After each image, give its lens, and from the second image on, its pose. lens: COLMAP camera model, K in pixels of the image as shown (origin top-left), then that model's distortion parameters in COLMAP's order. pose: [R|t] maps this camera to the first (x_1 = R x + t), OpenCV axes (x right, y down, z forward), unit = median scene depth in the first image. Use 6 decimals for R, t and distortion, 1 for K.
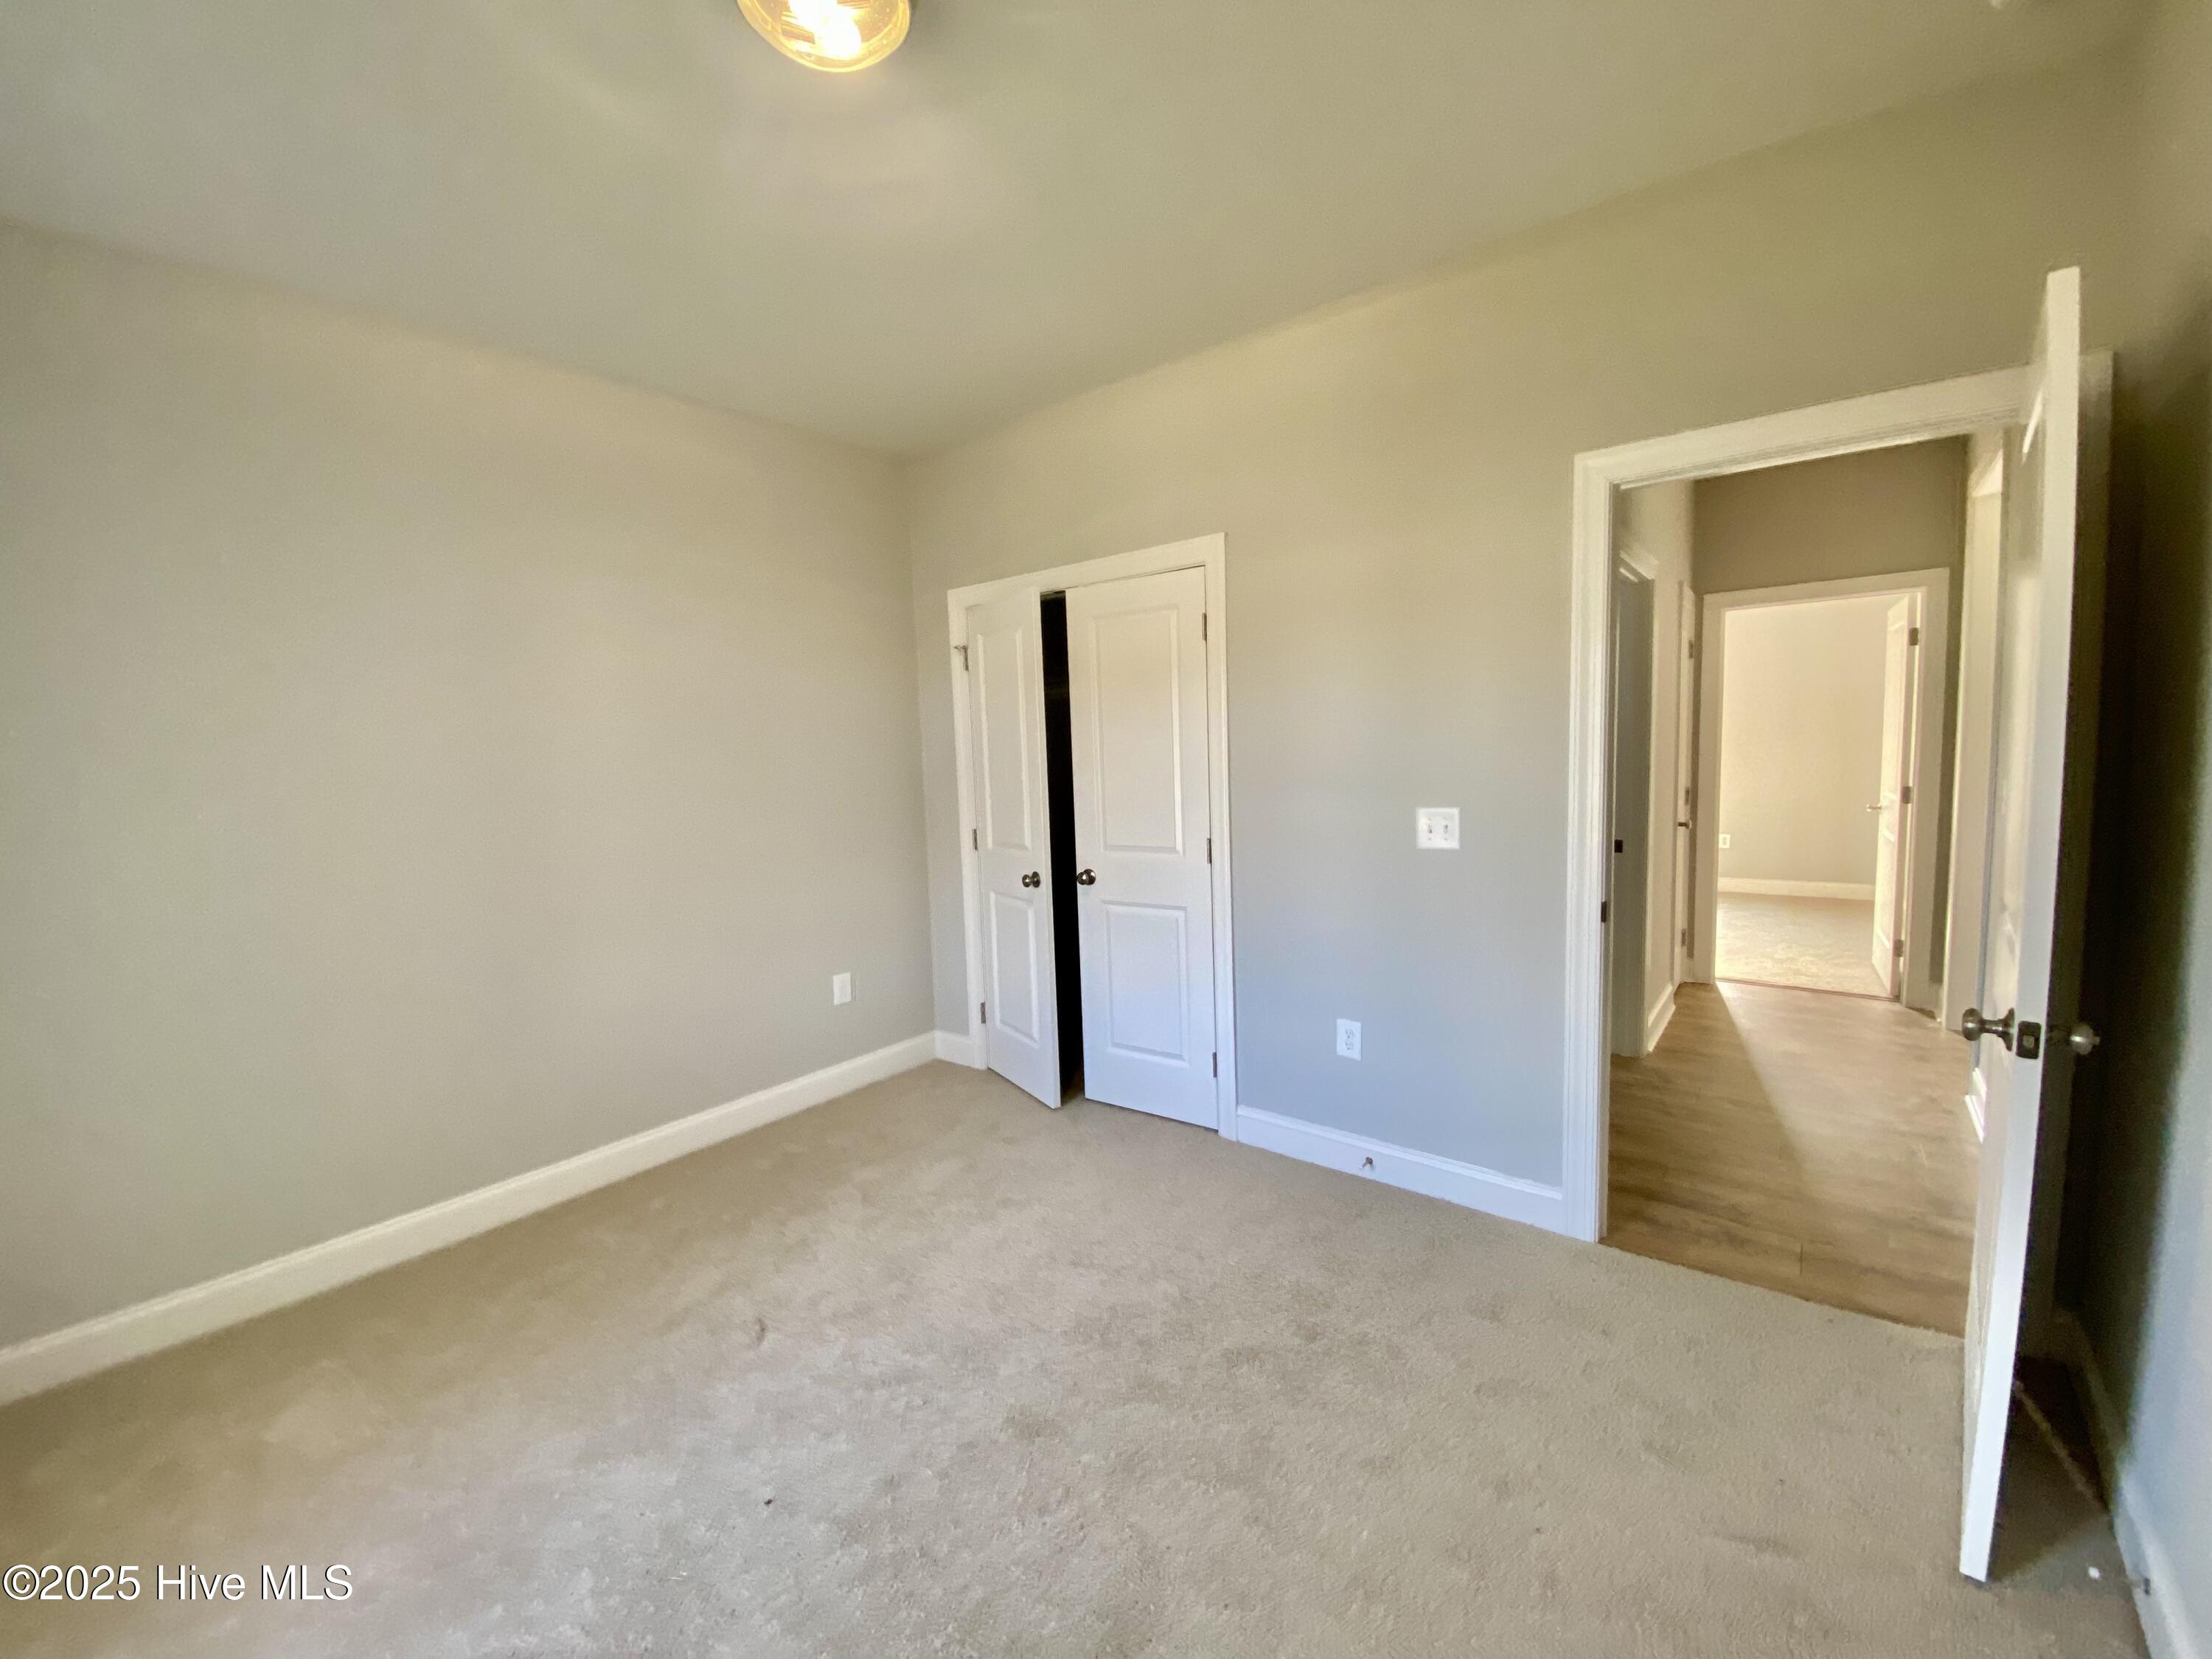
lens RADIAL K [[887.6, 0, 1107.0], [0, 887.6, 838.1], [0, 0, 1]] dist [0.030174, -0.026896]
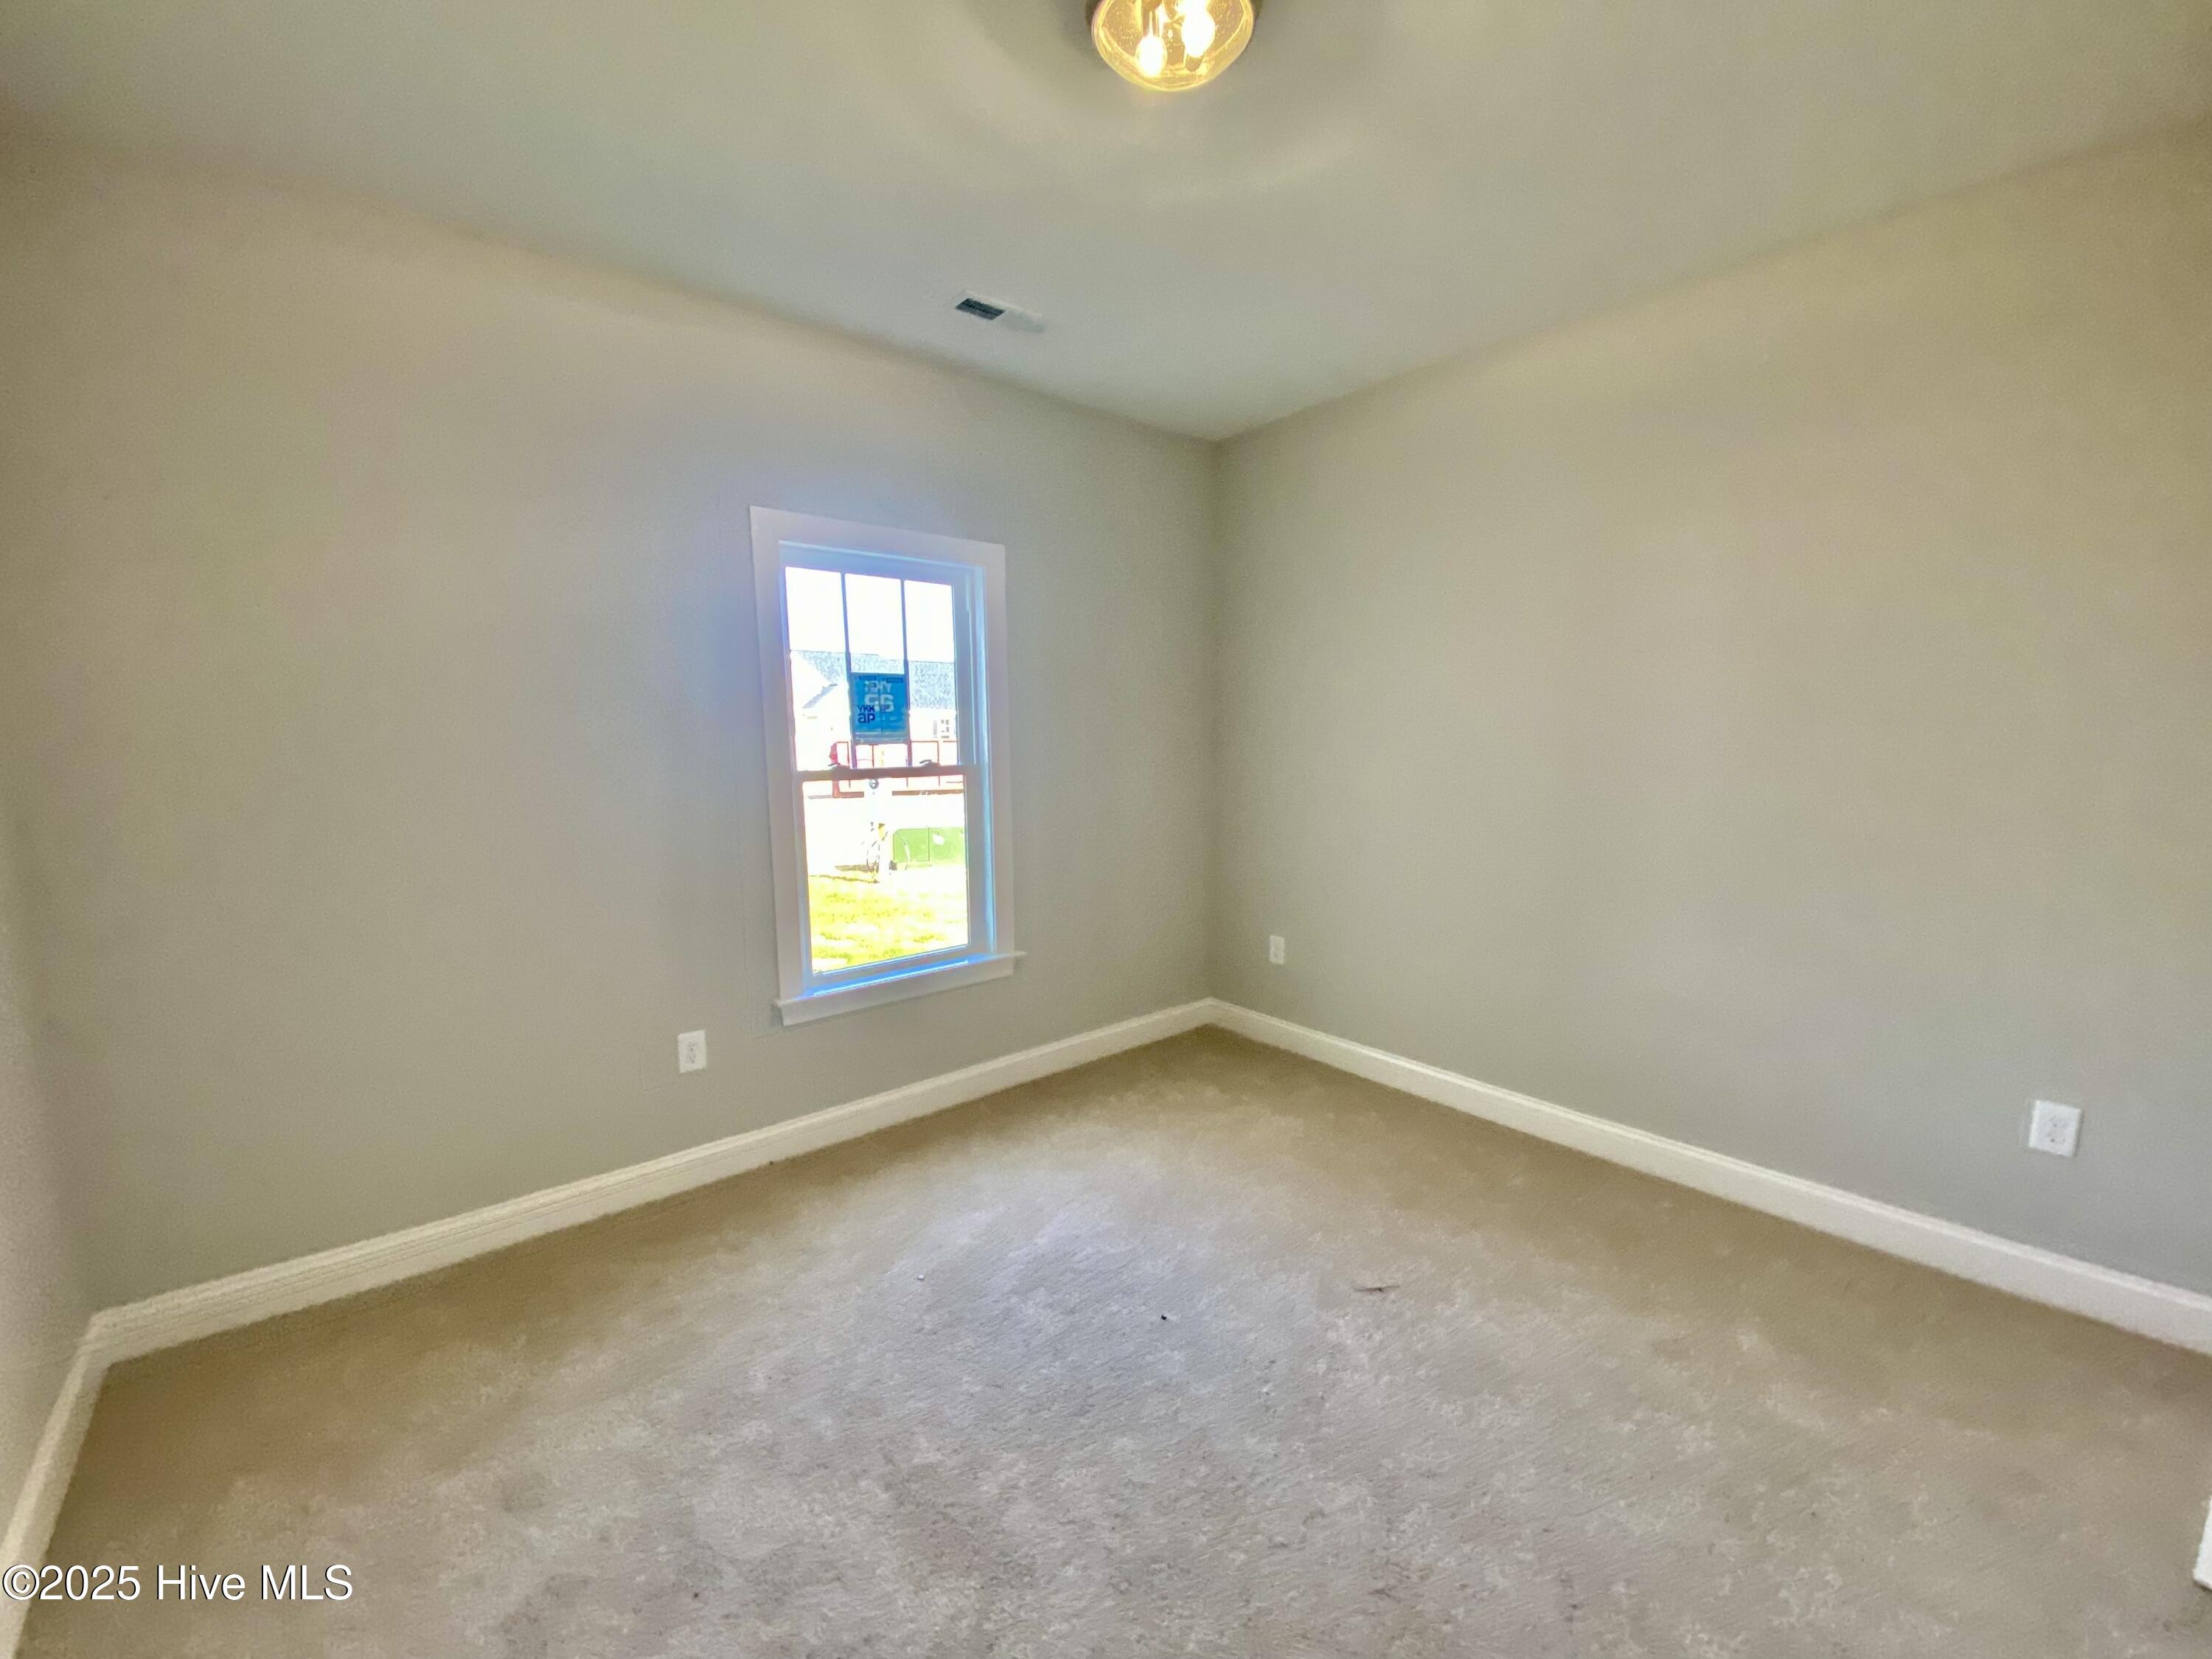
lens RADIAL K [[887.6, 0, 1107.0], [0, 887.6, 838.1], [0, 0, 1]] dist [0.030174, -0.026896]
pose [[-0.193629, 0.147688, -0.969895, 0.569351], [-0.095192, 0.981112, 0.168400, -0.083548], [0.976446, 0.124934, -0.175913, 0.814253]]
